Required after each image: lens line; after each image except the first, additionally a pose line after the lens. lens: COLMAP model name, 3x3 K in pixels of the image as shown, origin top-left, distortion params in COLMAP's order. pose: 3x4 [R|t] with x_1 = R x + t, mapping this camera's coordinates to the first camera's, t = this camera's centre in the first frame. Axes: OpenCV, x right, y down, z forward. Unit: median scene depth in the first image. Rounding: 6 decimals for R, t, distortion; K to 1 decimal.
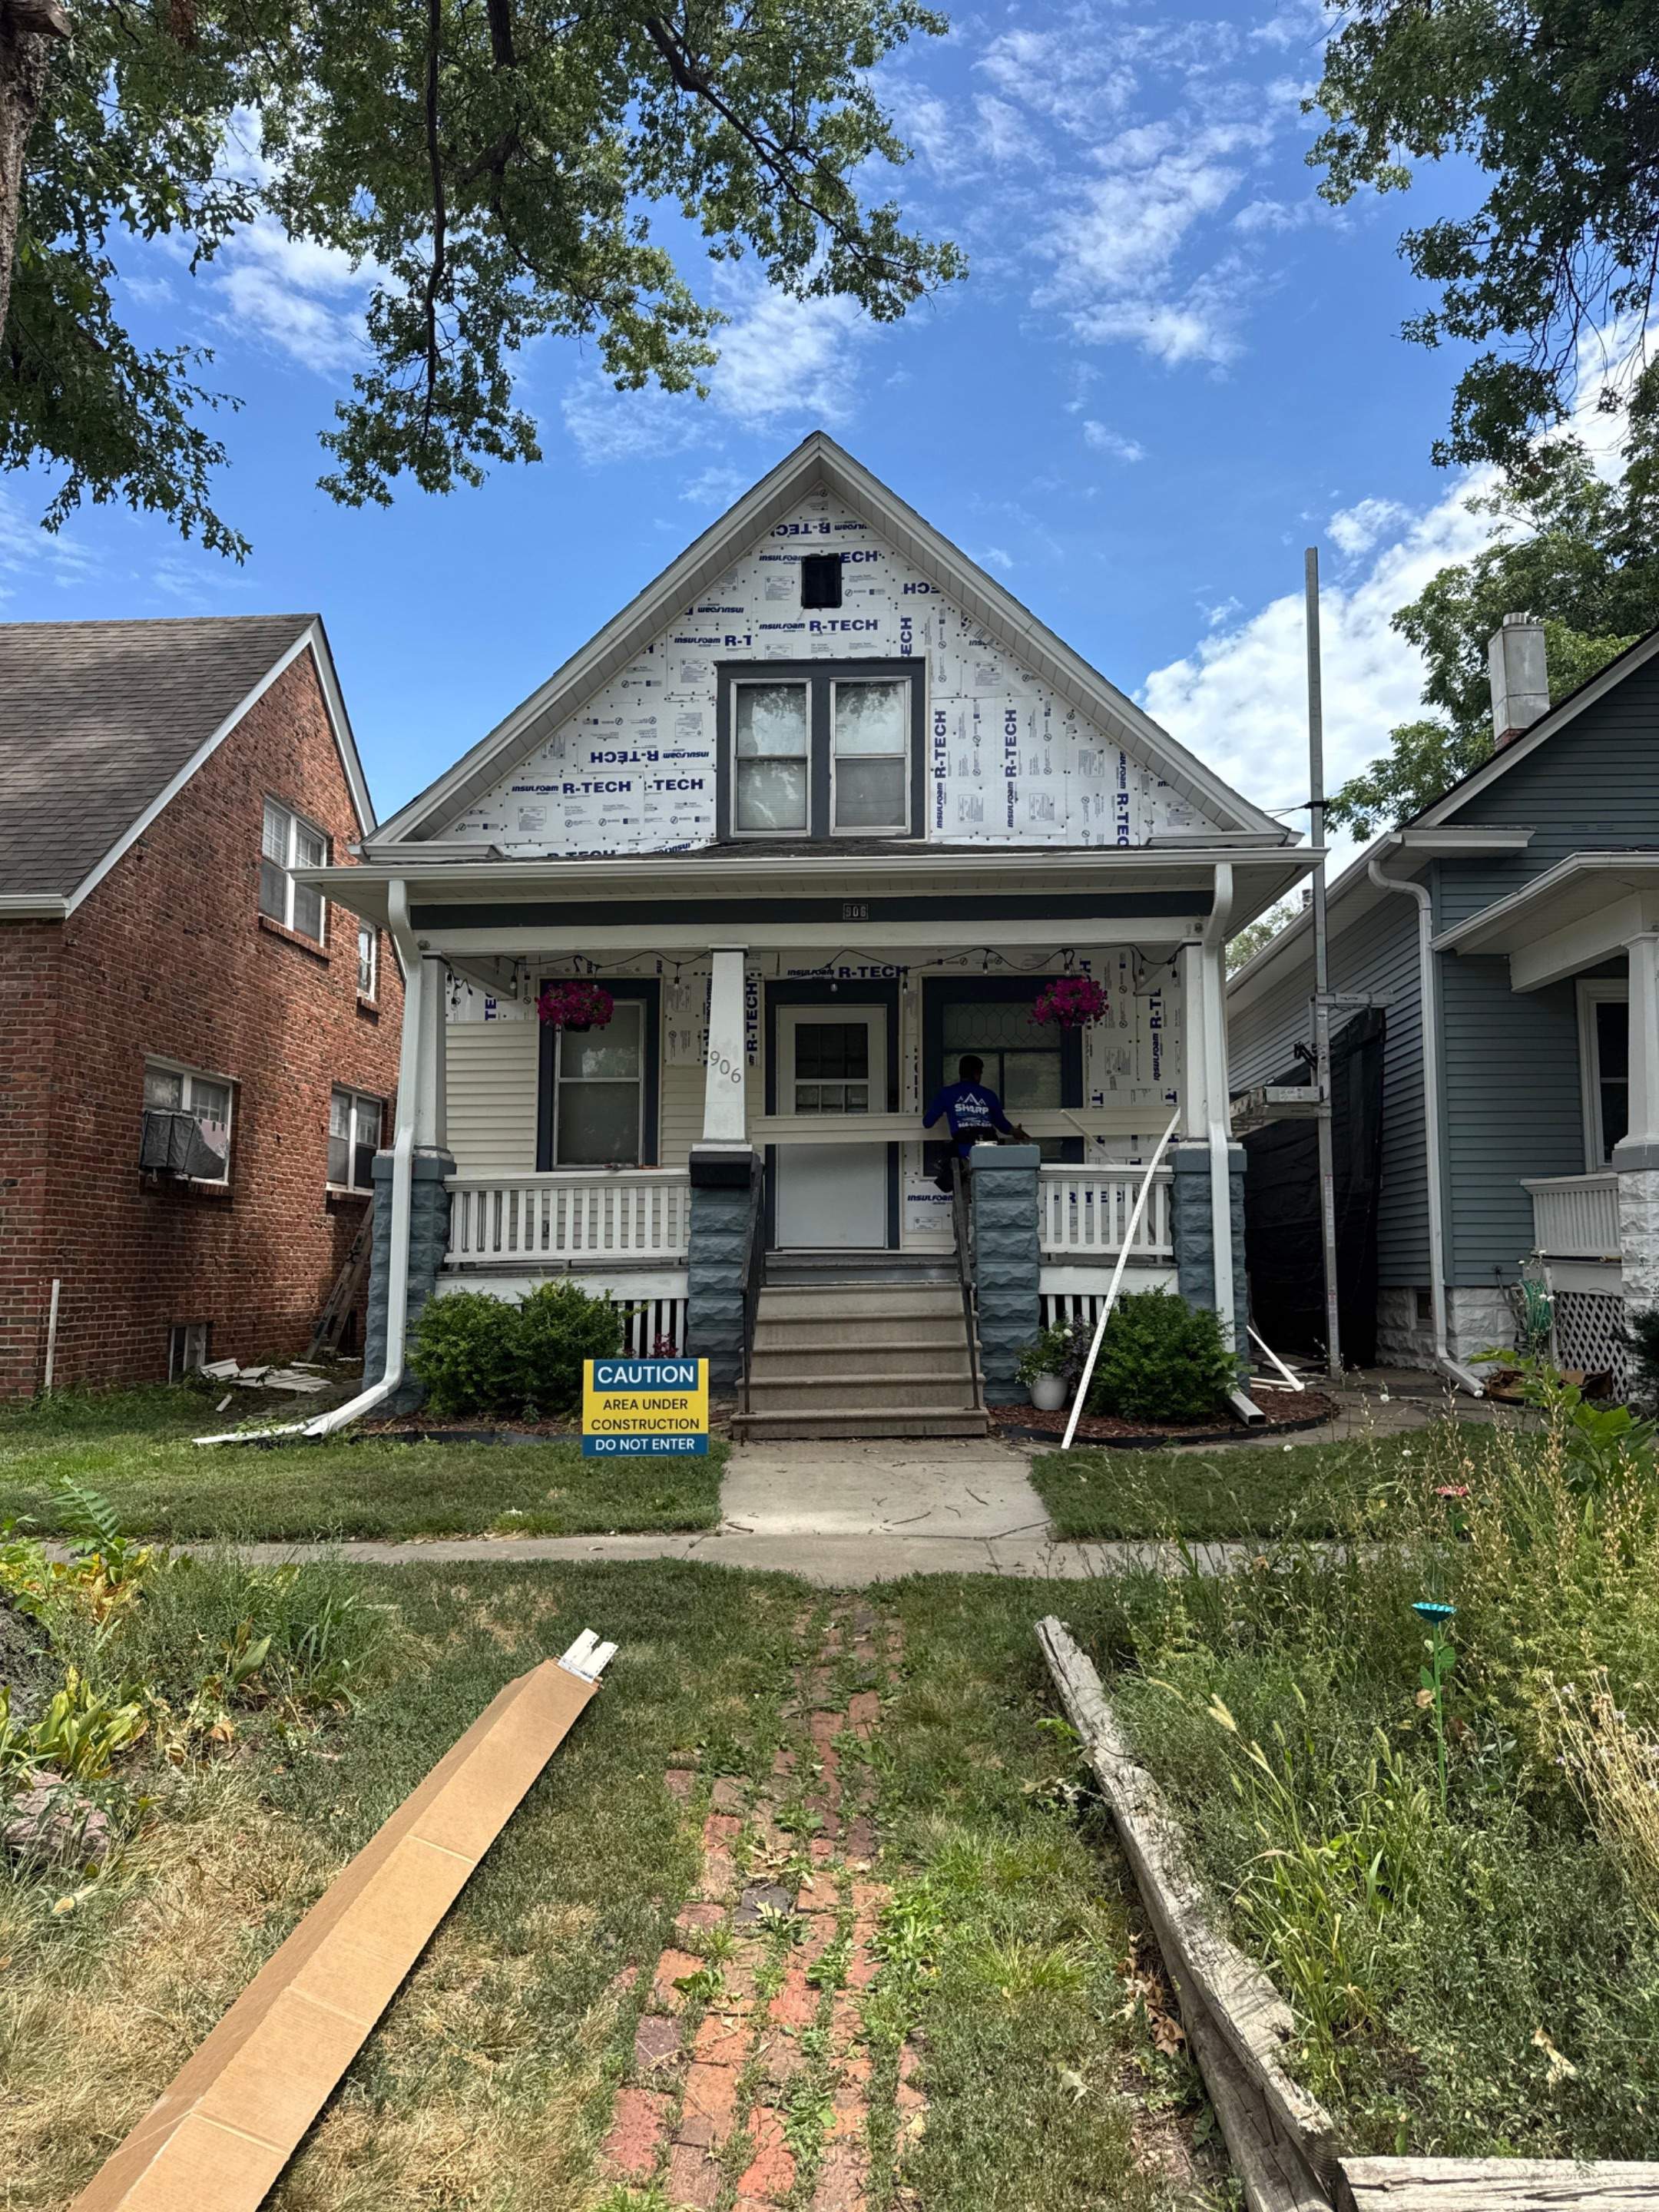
lens RADIAL K [[1562.7, 0, 821.6], [0, 1562.7, 1107.9], [0, 0, 1]] dist [0.051220, -0.053946]
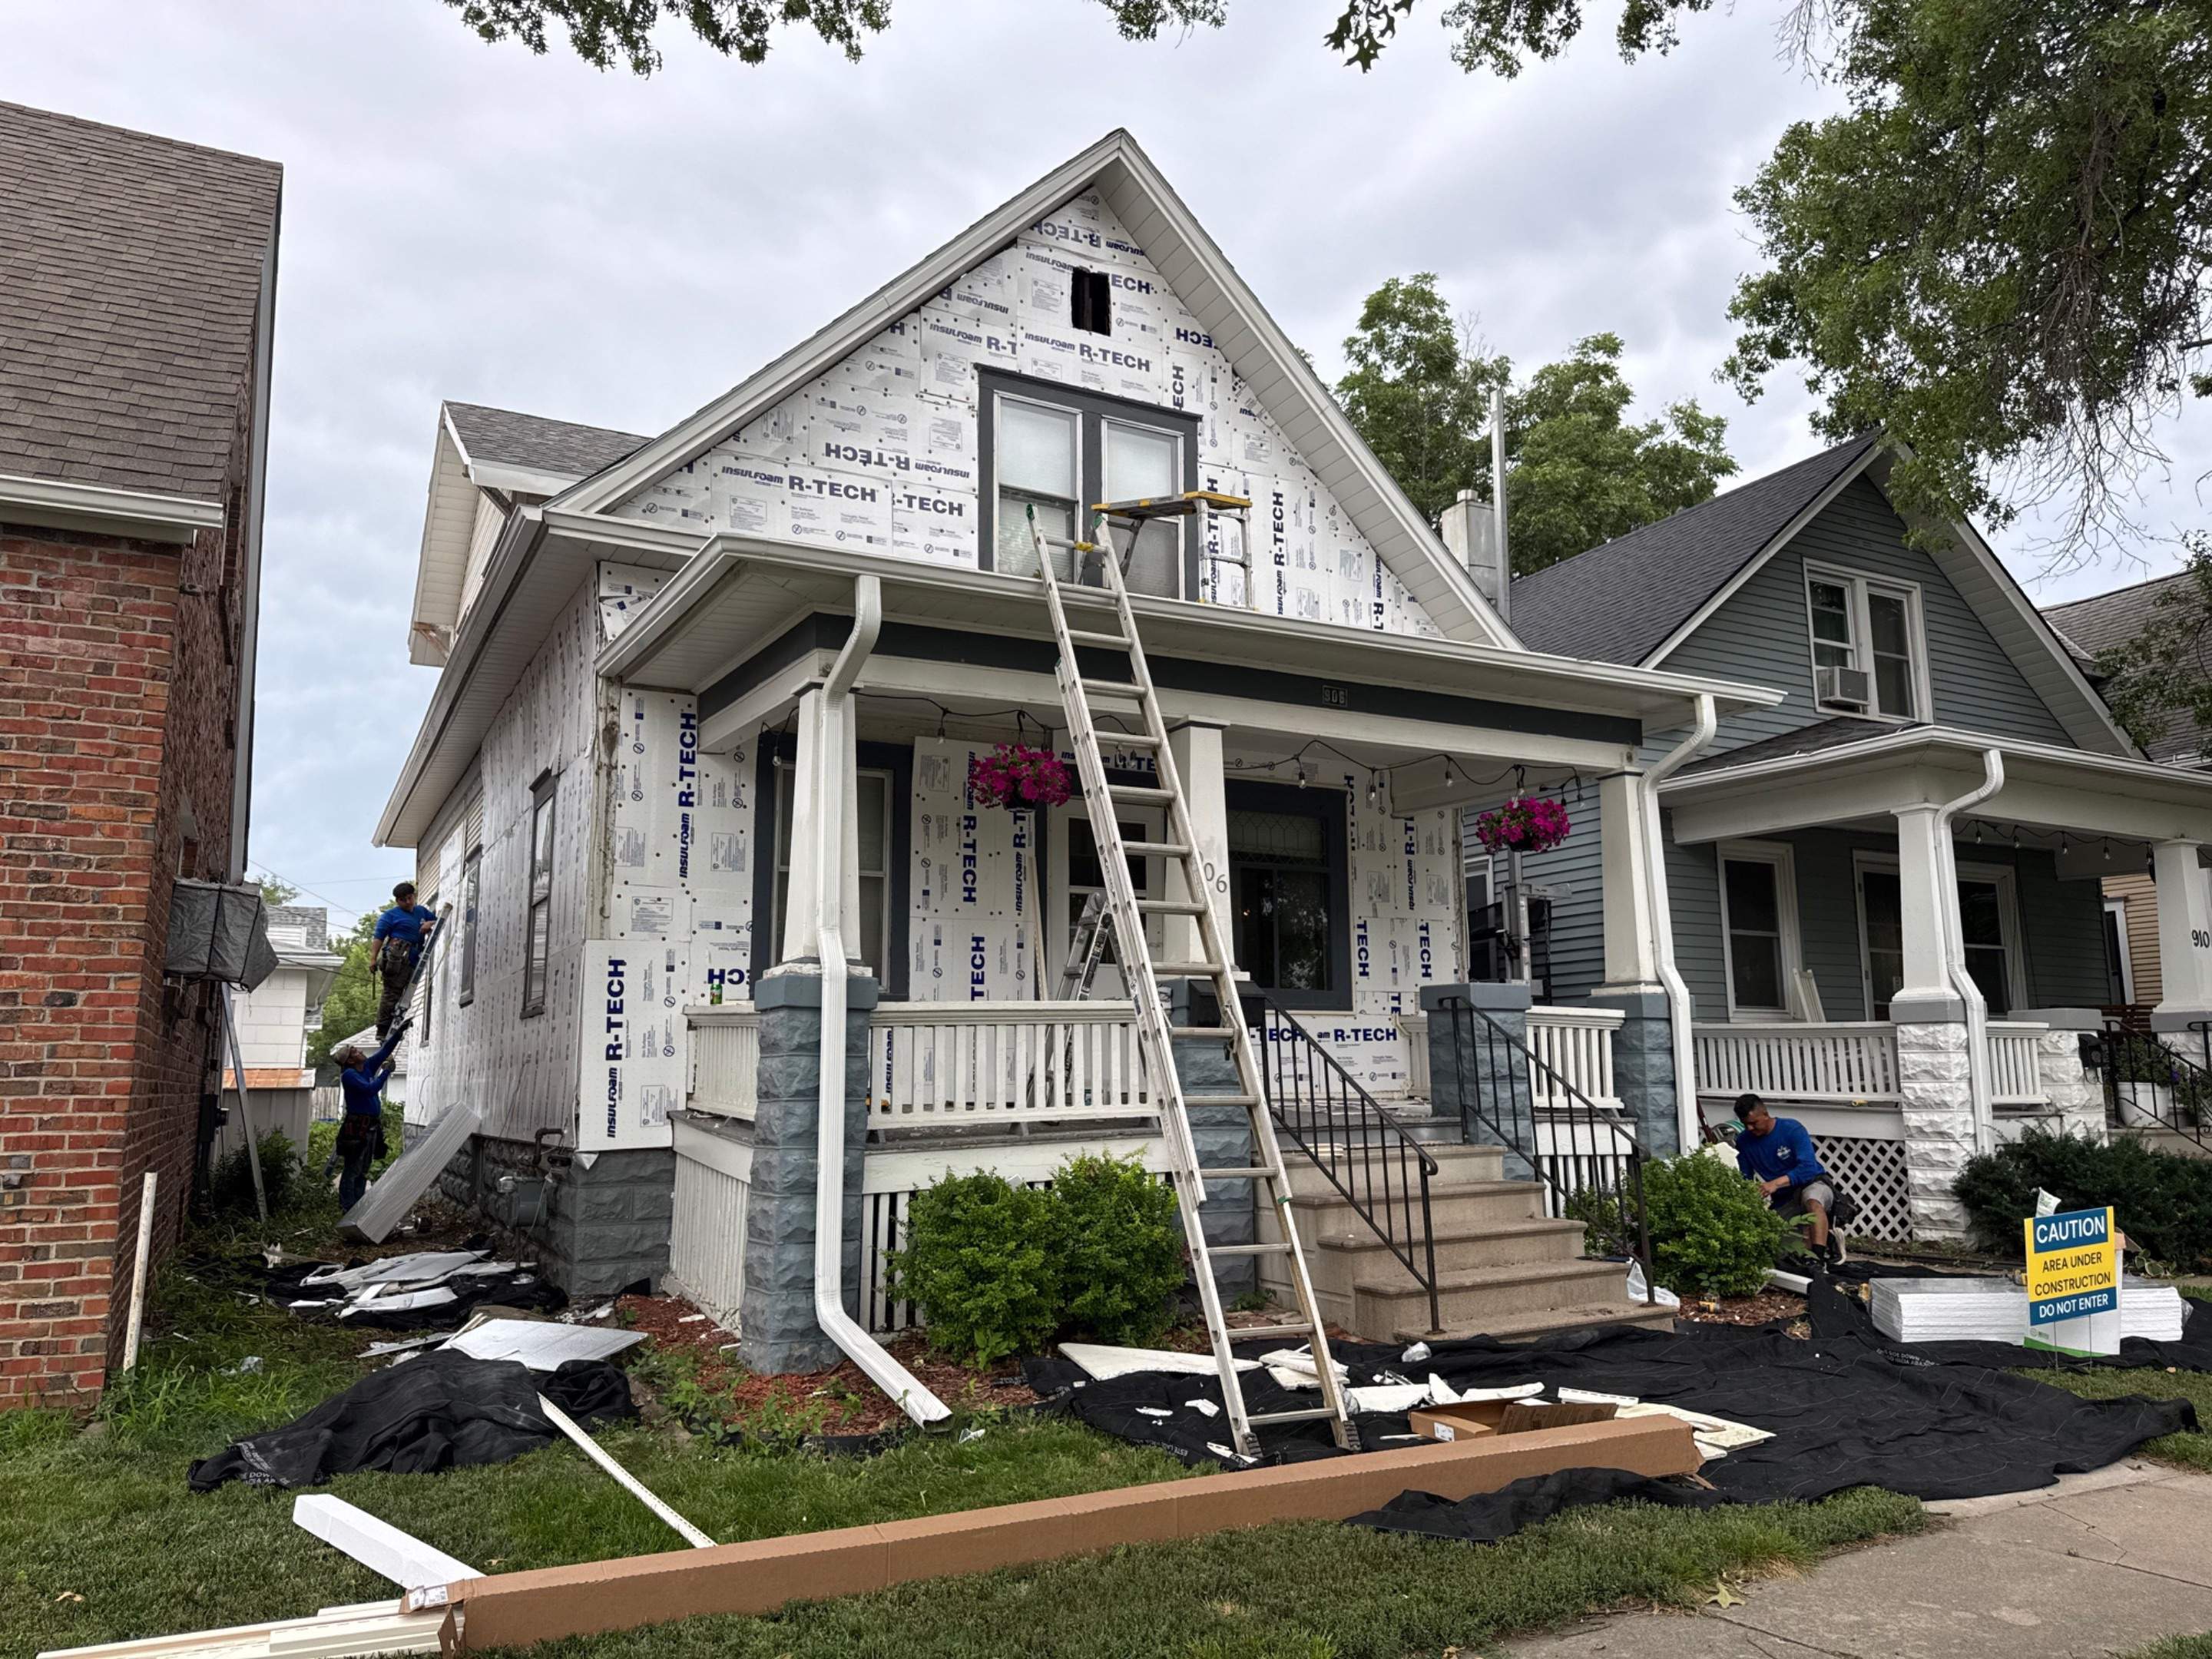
lens RADIAL K [[1562.7, 0, 1106.8], [0, 1562.7, 832.6], [0, 0, 1]] dist [0.051220, -0.053946]
pose [[0.855176, 0.075812, 0.512763, -0.477059], [-0.049614, 0.996676, -0.064612, 0.006658], [-0.515957, 0.029815, 0.856095, 0.324643]]
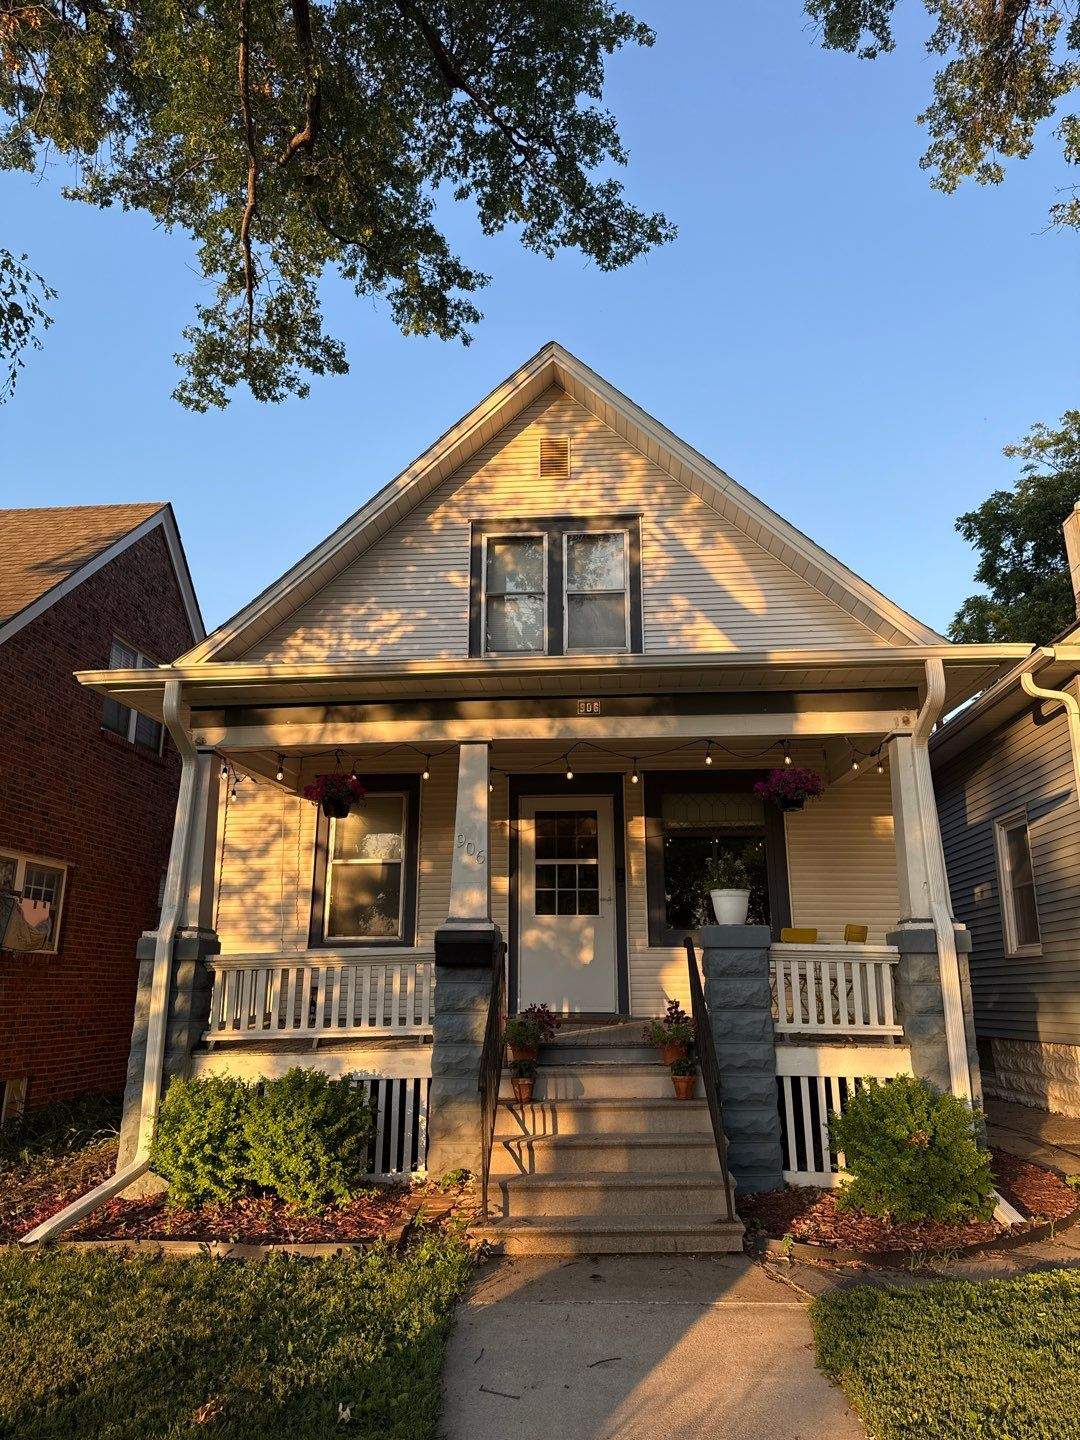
lens RADIAL K [[1017.3, 0, 549.4], [0, 1017.3, 719.8], [0, 0, 1]] dist [0.051220, -0.053946]
pose [[0.999955, -0.003749, -0.008748, -0.001269], [0.002420, 0.989095, -0.147260, -0.010781], [0.009204, 0.147232, 0.989059, 0.273899]]
